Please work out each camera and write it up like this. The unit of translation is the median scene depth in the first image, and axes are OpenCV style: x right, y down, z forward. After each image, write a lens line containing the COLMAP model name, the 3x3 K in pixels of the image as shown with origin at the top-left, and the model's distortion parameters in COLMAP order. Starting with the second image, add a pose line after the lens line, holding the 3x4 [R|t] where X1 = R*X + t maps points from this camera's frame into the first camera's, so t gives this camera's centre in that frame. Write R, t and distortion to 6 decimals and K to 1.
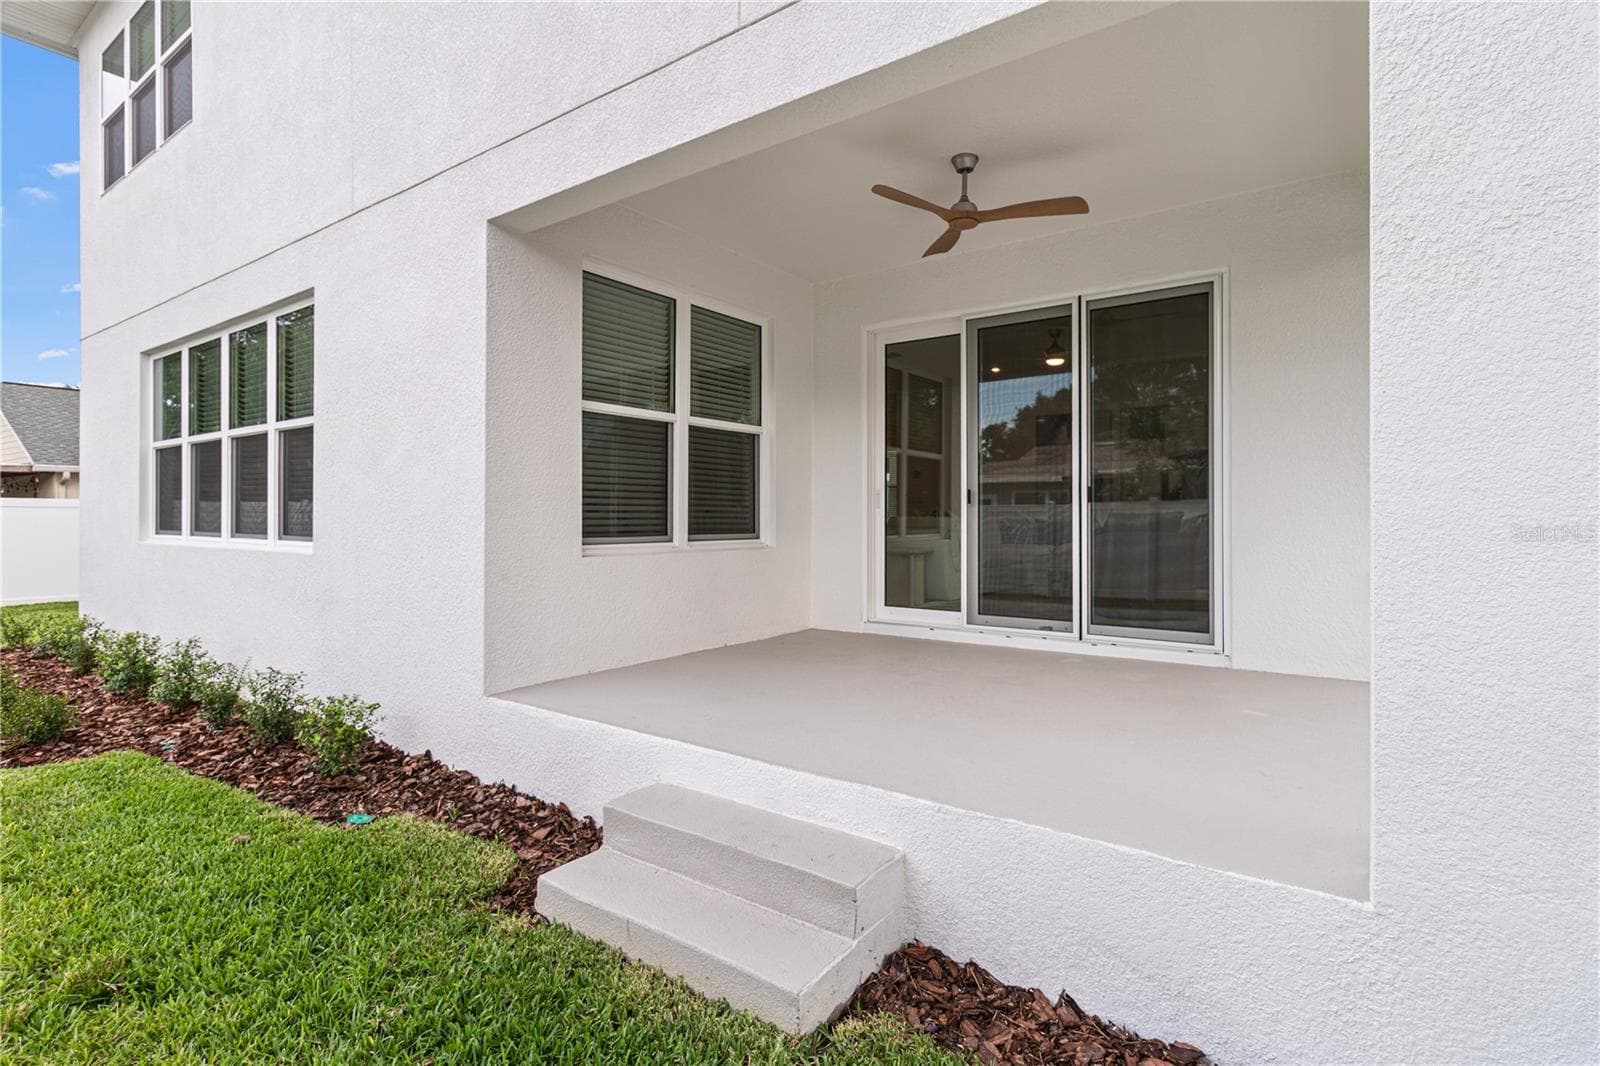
lens RADIAL K [[792.9, 0, 798.0], [0, 792.9, 522.4], [0, 0, 1]] dist [0.002995, -0.000902]
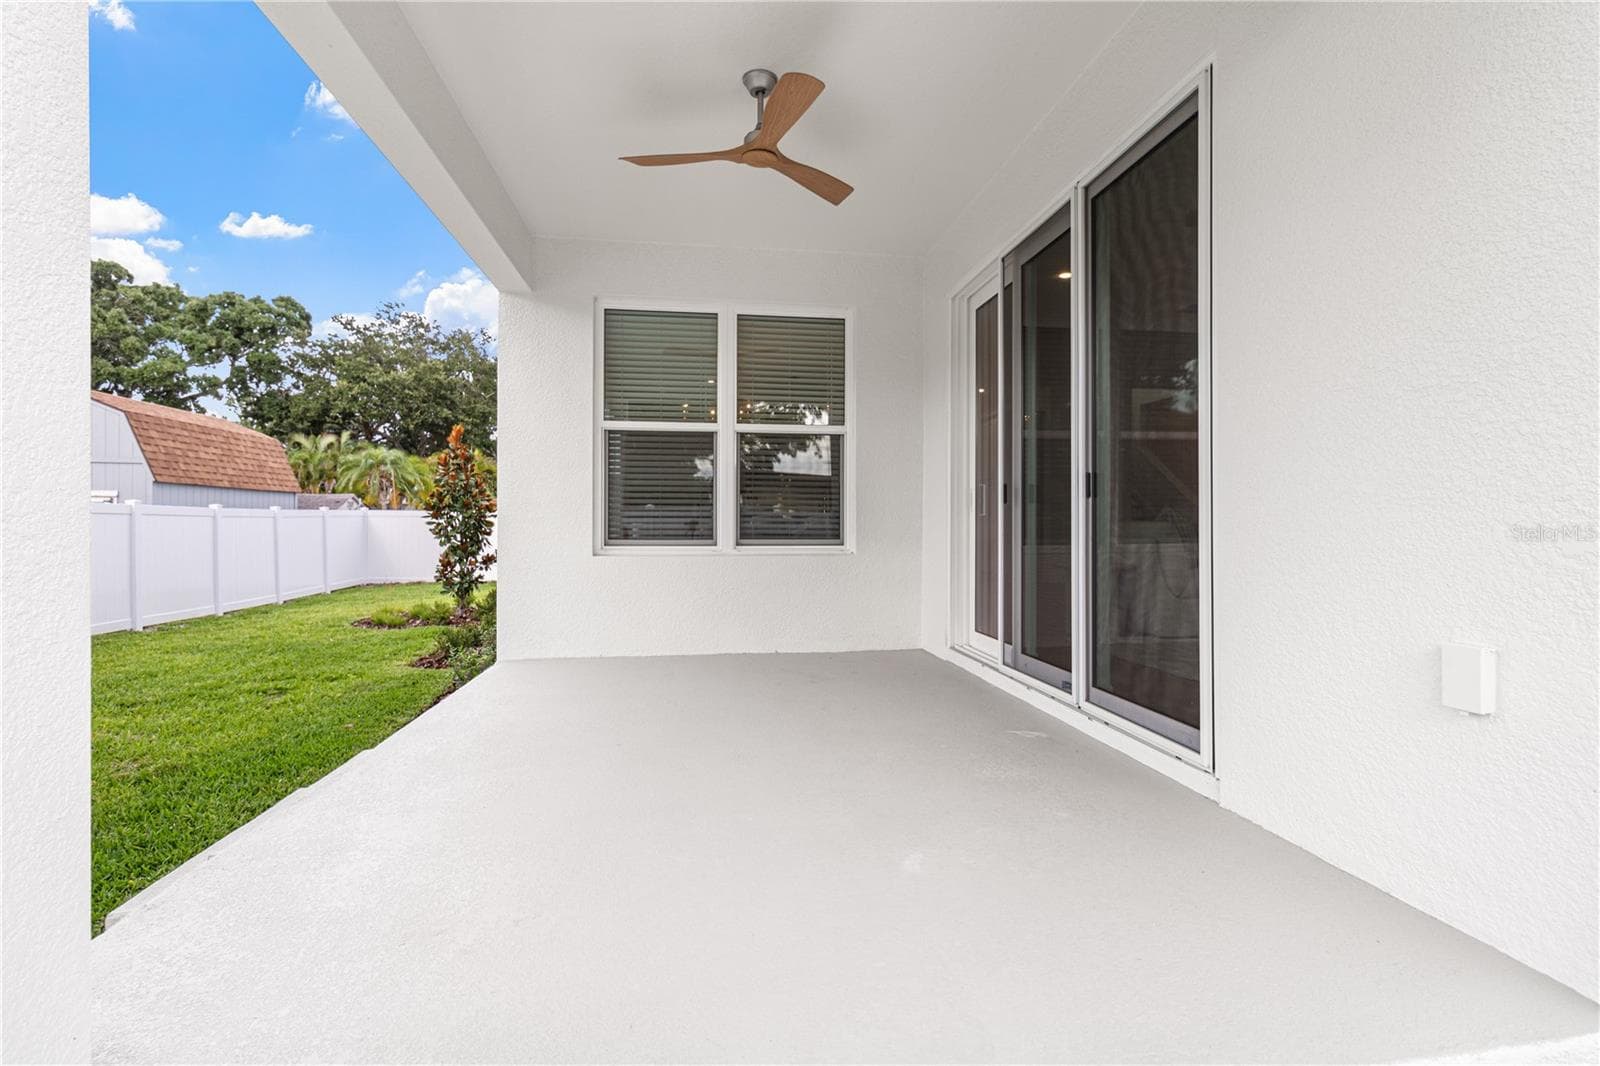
lens RADIAL K [[754.2, 0, 812.8], [0, 754.2, 523.2], [0, 0, 1]] dist [0.004180, 0.001801]
pose [[0.694400, -0.001044, -0.719588, 0.644034], [-0.004044, 0.999977, -0.005353, -0.000593], [0.719578, 0.006627, 0.694380, 0.404846]]
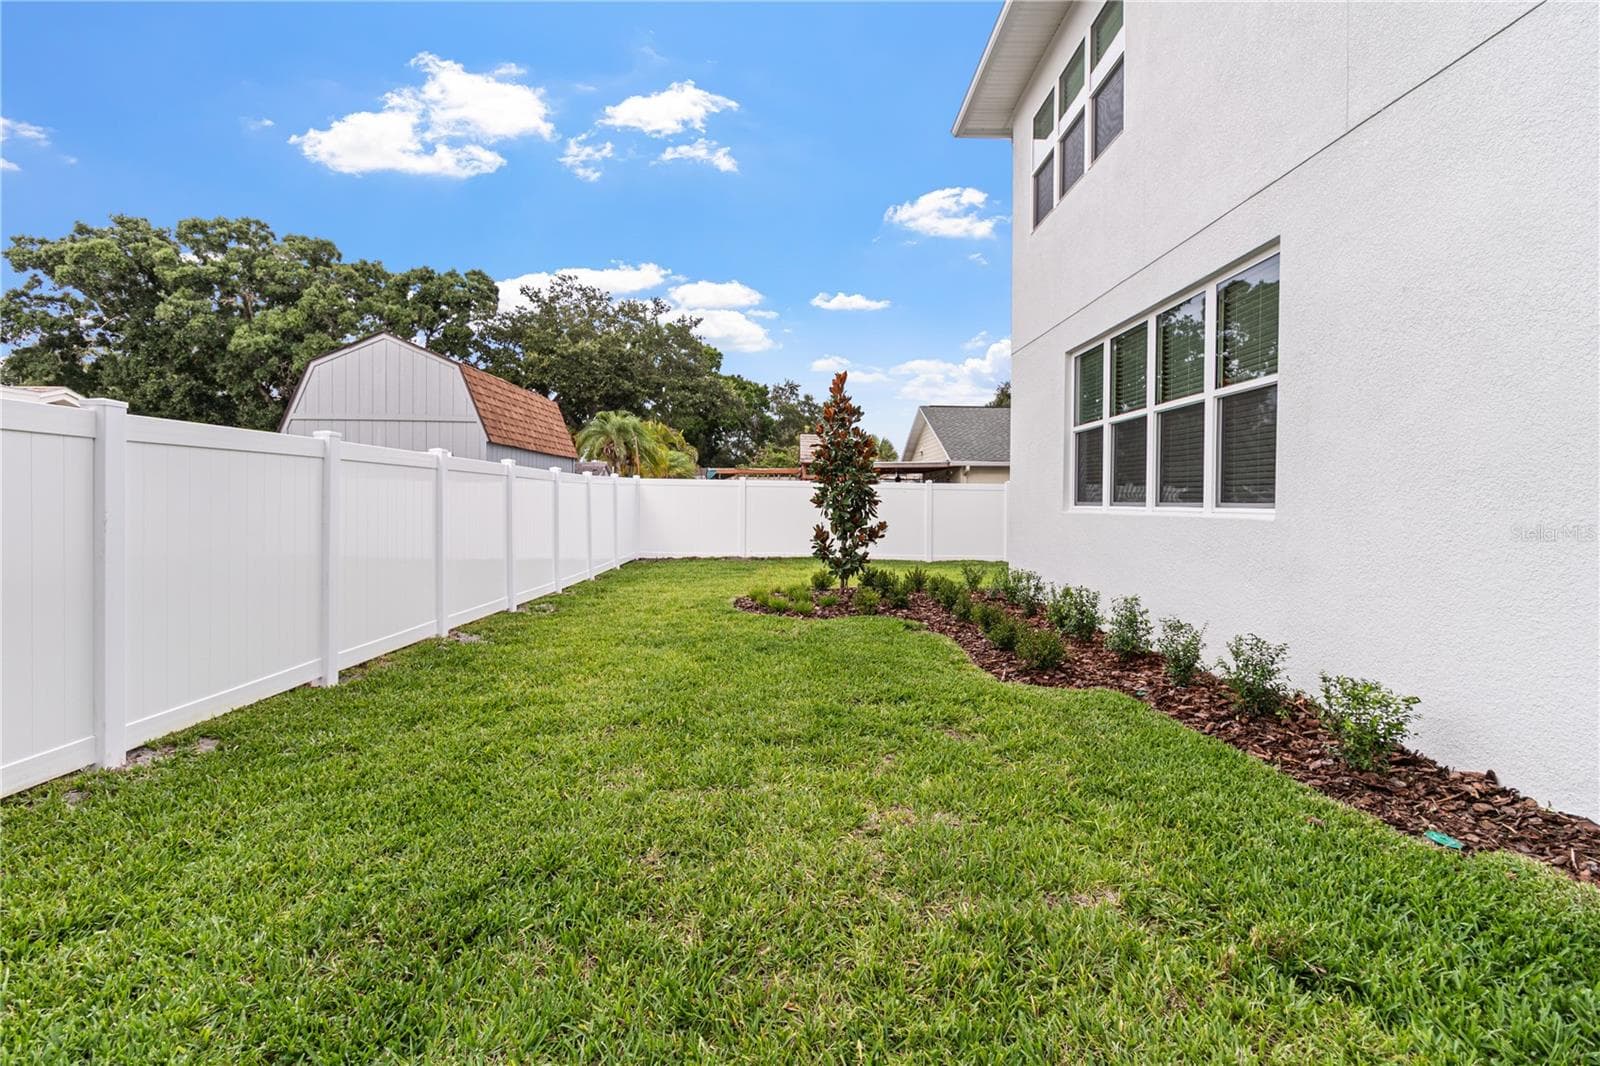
lens RADIAL K [[754.2, 0, 797.2], [0, 754.2, 515.4], [0, 0, 1]] dist [0.004180, 0.001801]
pose [[0.592990, 0.019389, -0.804977, -0.222176], [-0.015519, 0.999800, 0.012649, 0.031706], [0.805061, 0.004992, 0.593172, 0.013554]]
